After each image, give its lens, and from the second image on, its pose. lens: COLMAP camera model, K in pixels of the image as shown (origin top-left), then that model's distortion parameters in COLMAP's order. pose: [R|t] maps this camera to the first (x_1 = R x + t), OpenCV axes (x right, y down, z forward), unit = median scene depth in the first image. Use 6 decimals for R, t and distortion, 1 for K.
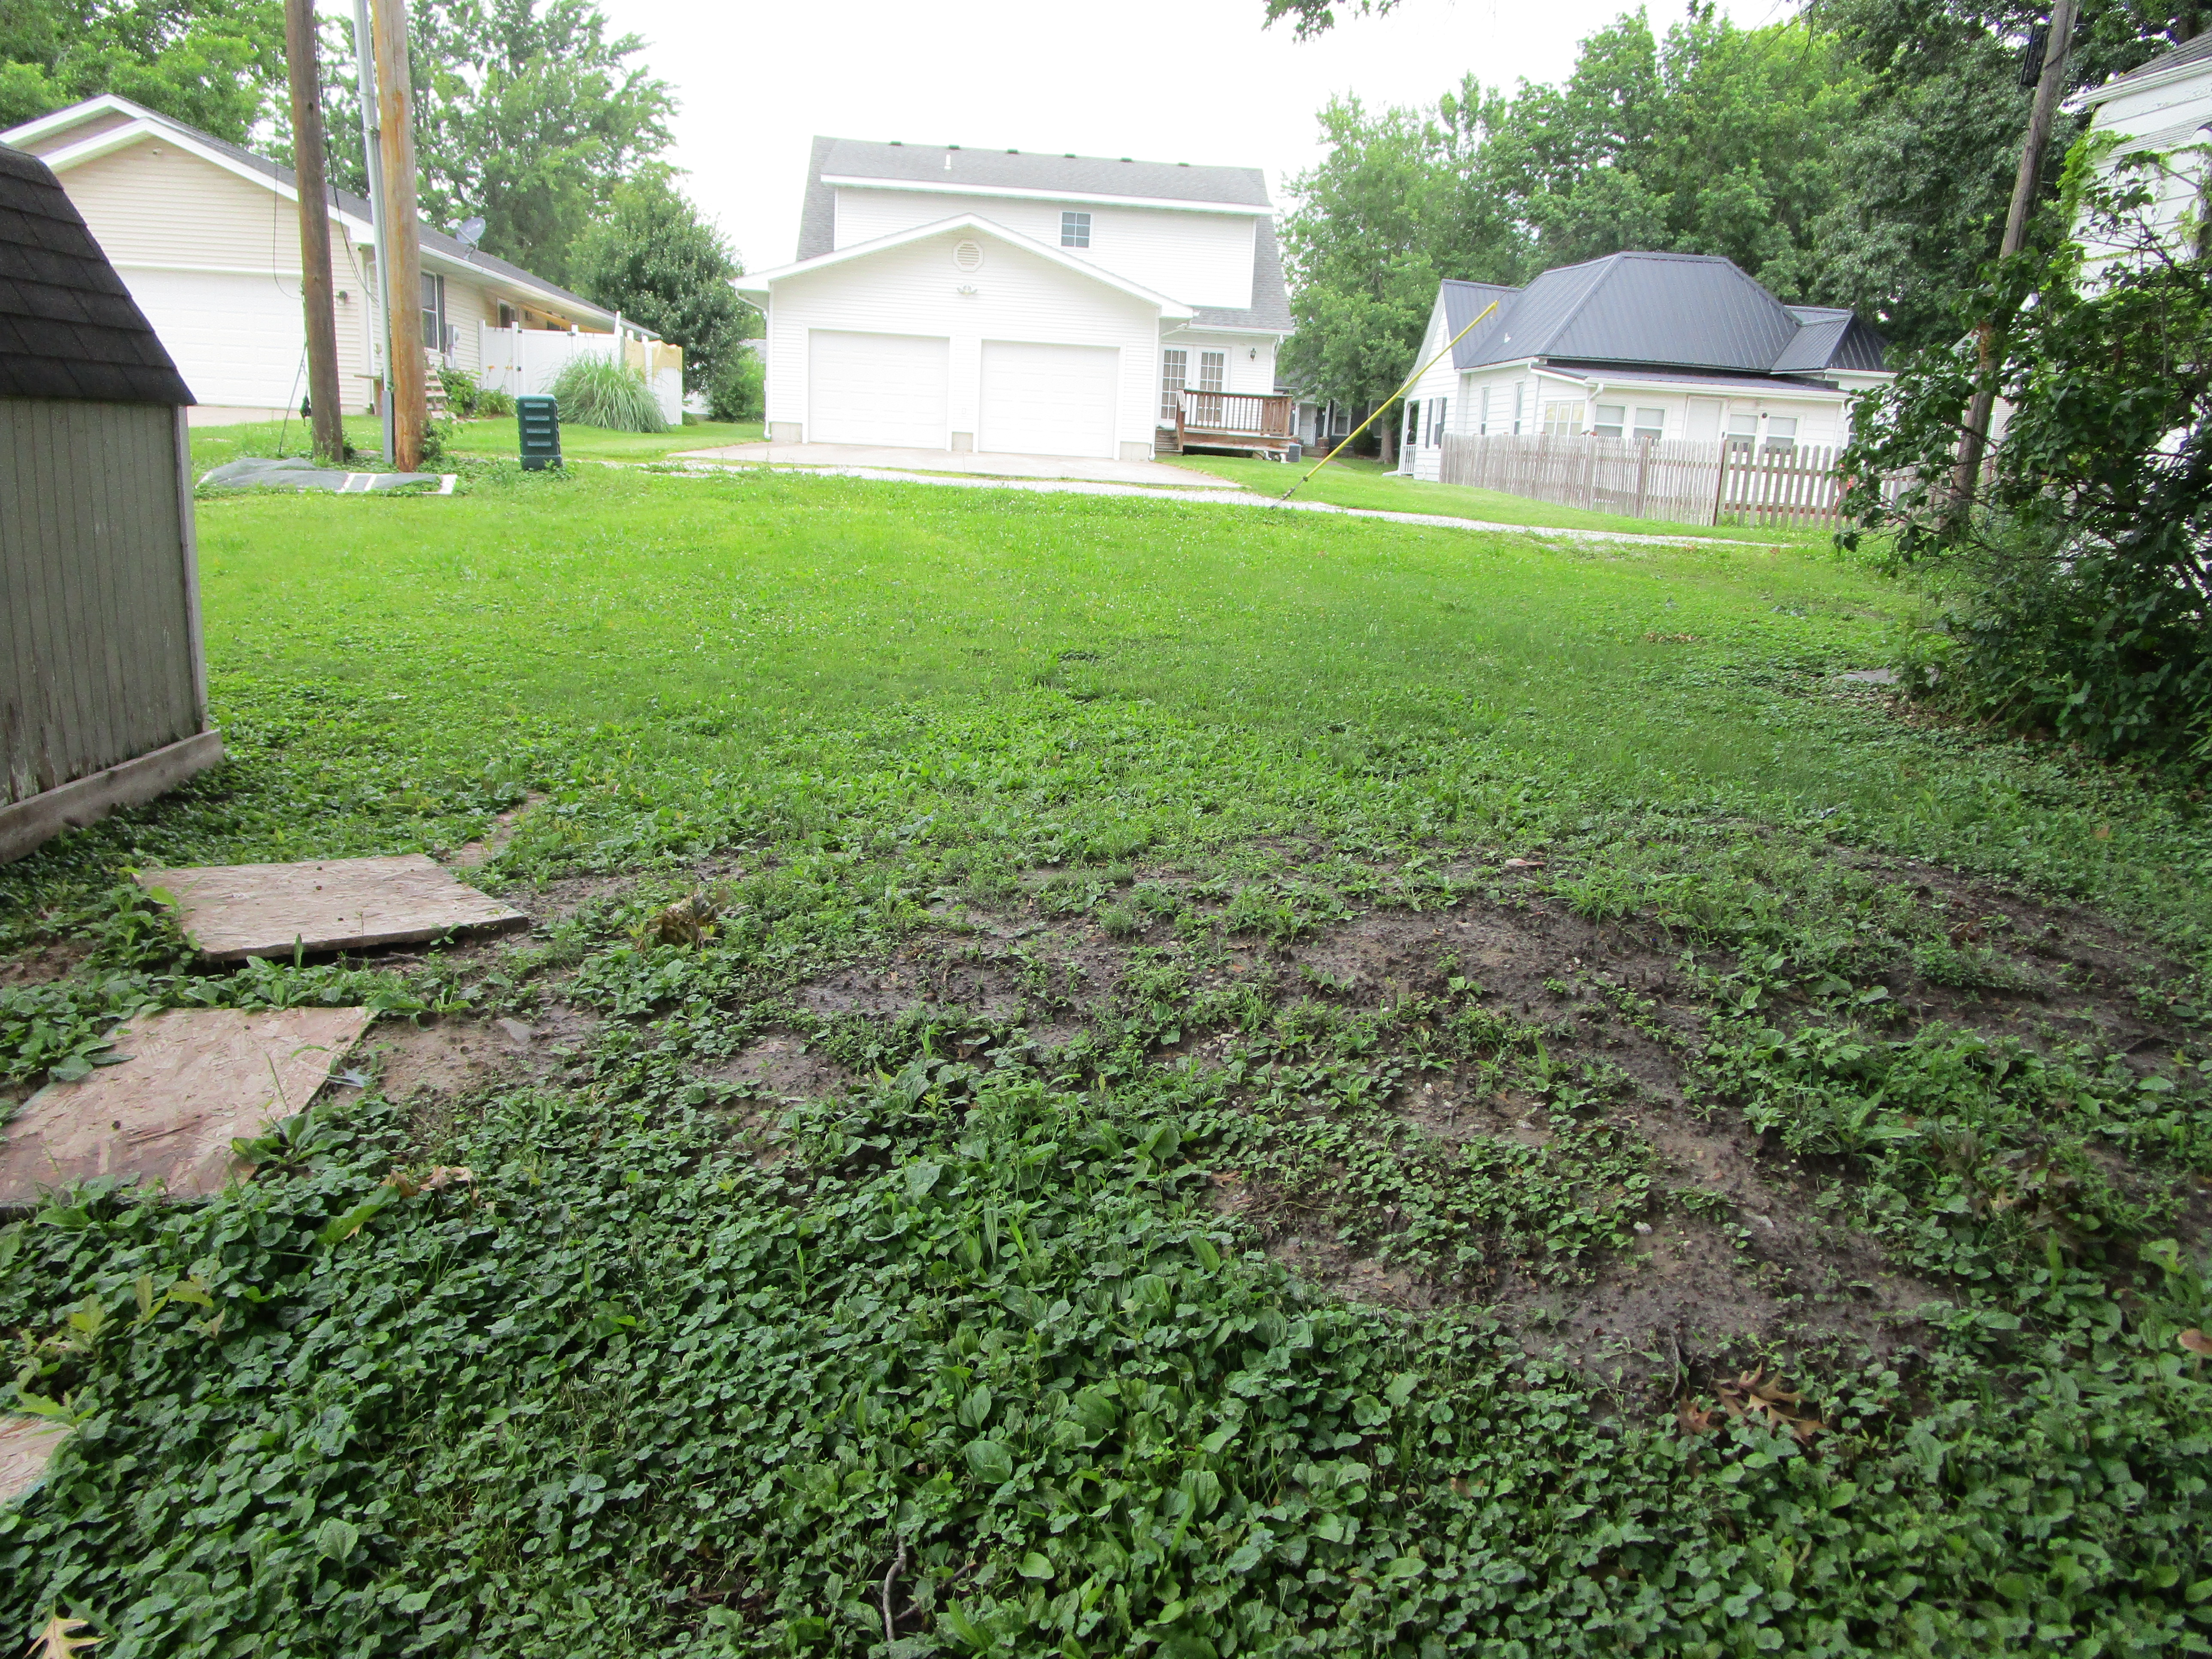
lens RADIAL K [[1571.9, 0, 1106.0], [0, 1571.9, 829.5], [0, 0, 1]] dist [-0.003866, -0.007353]
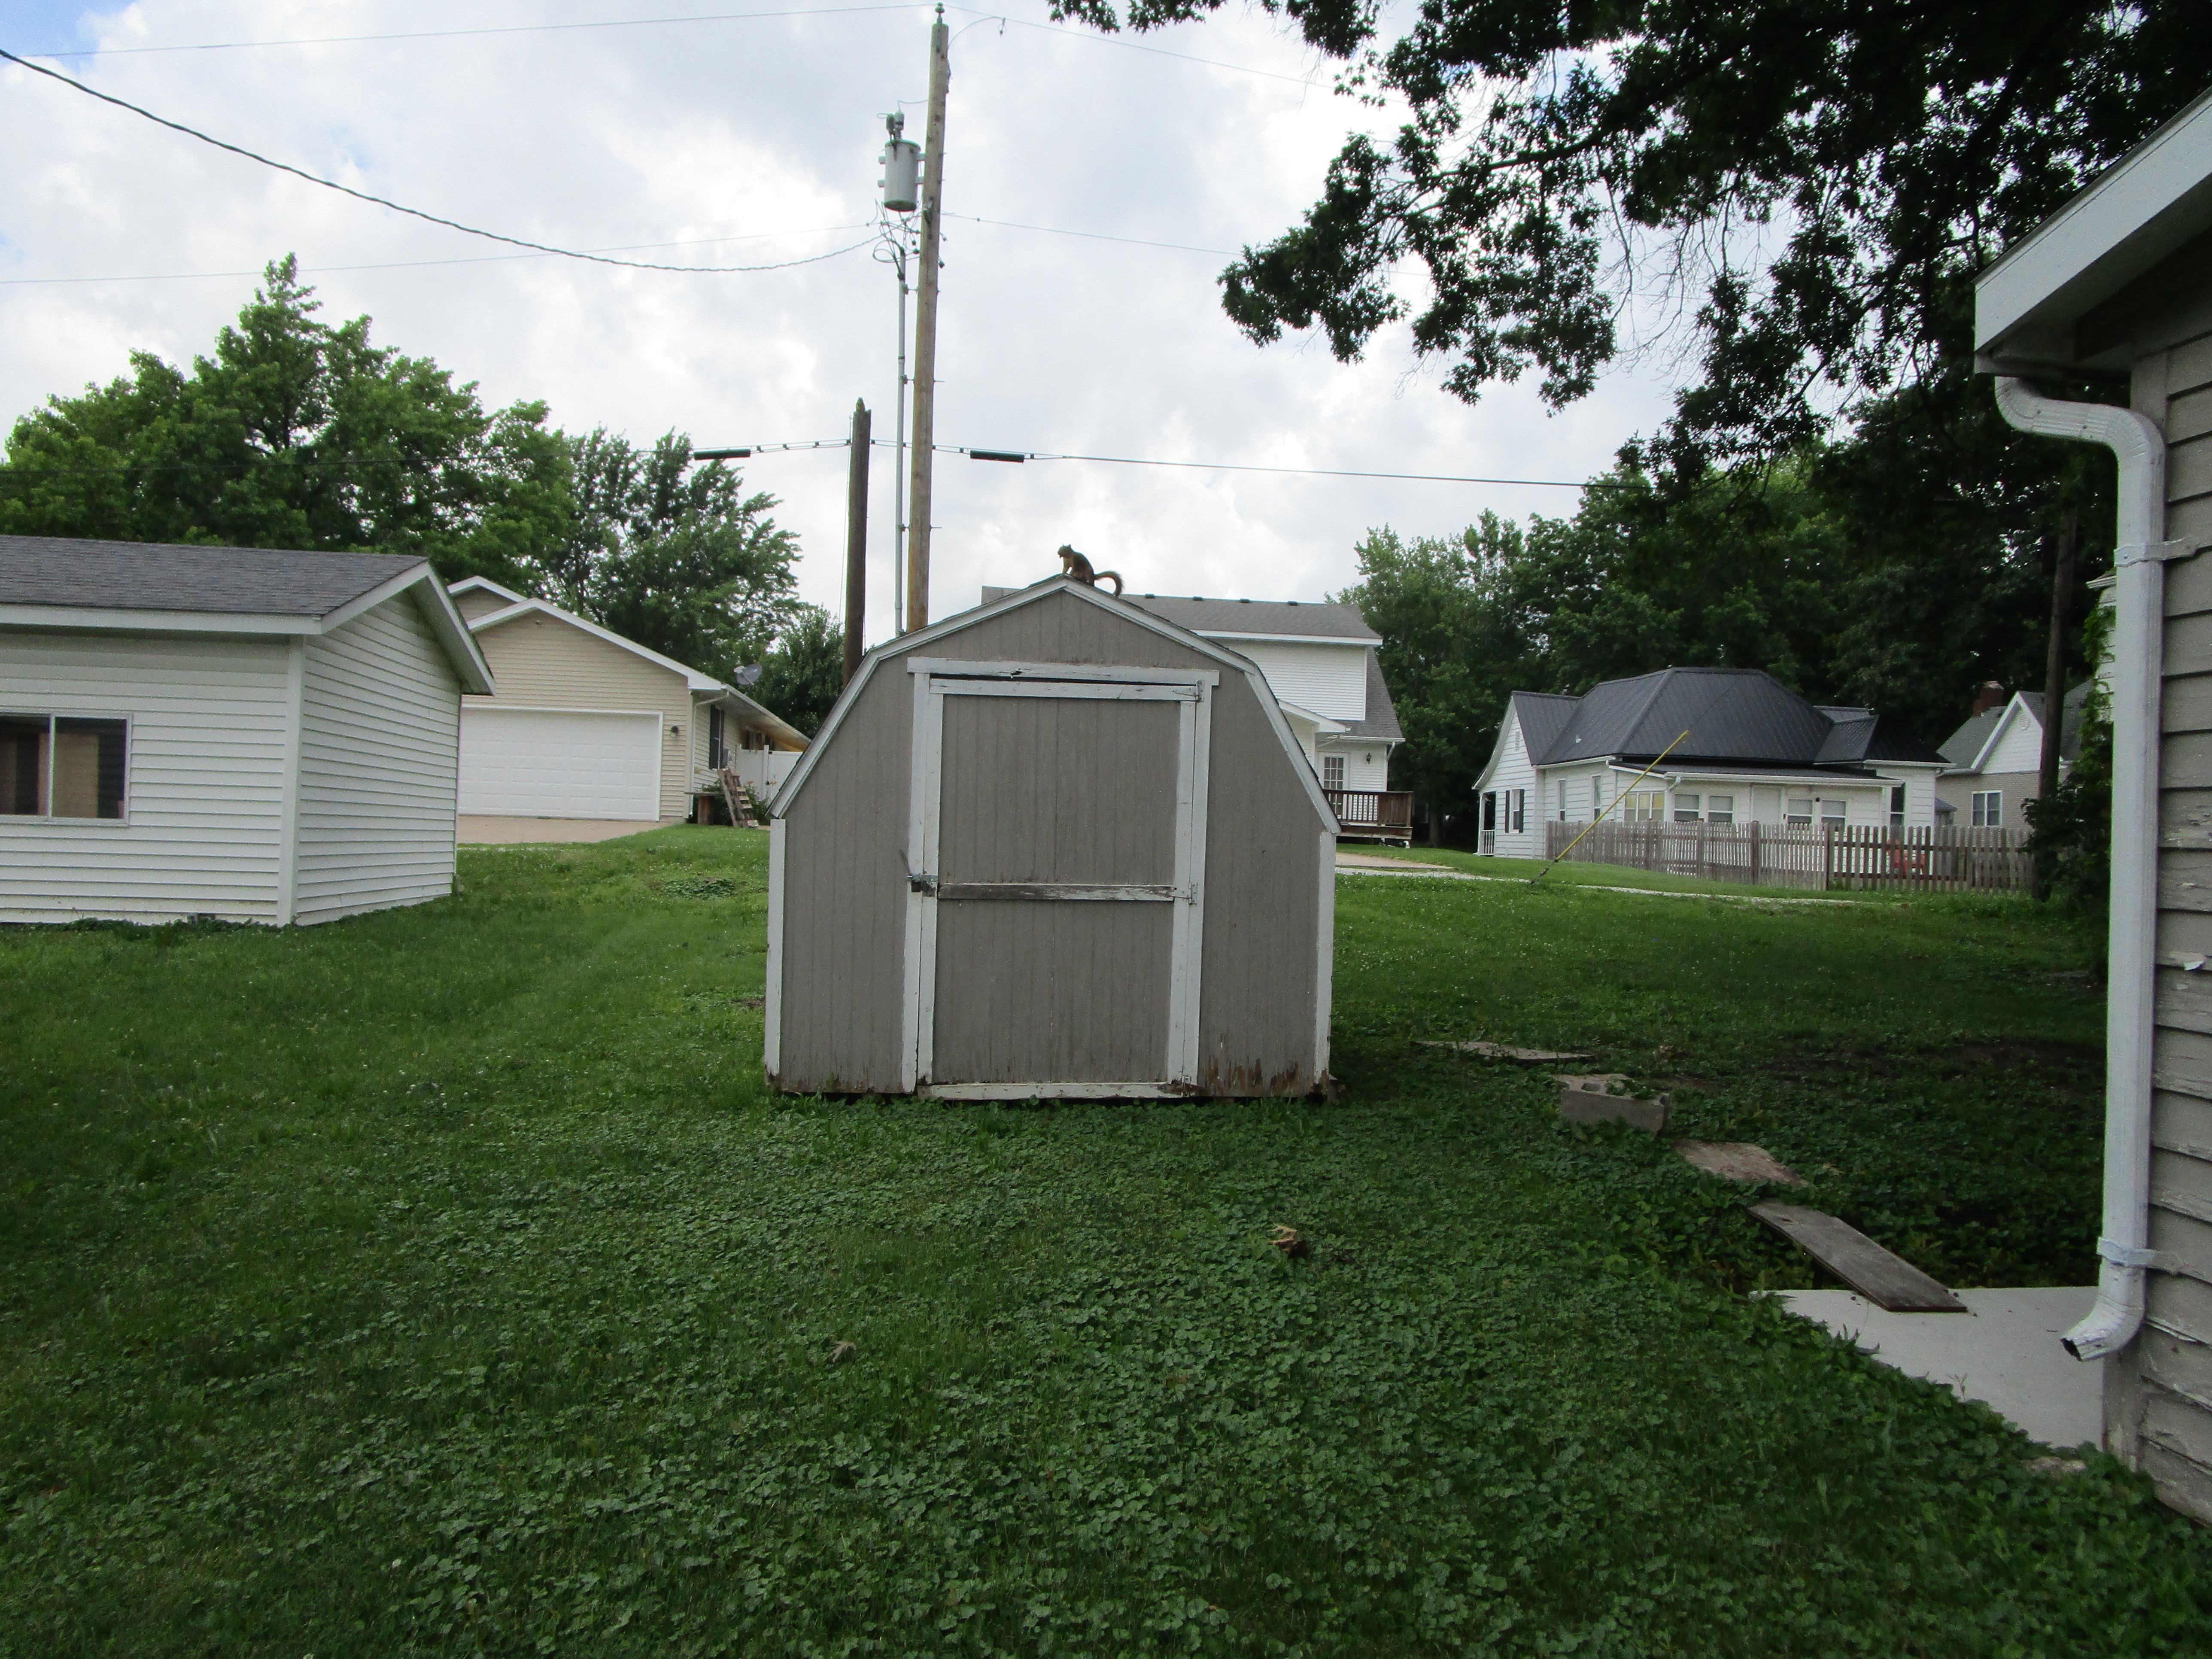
lens RADIAL K [[1651.0, 0, 1106.0], [0, 1651.0, 829.5], [0, 0, 1]] dist [-0.002118, -0.001583]
pose [[0.999281, -0.022592, 0.030438, -0.133668], [0.029218, 0.970624, -0.238822, 0.032771], [-0.024148, 0.239540, 0.970586, -0.158909]]
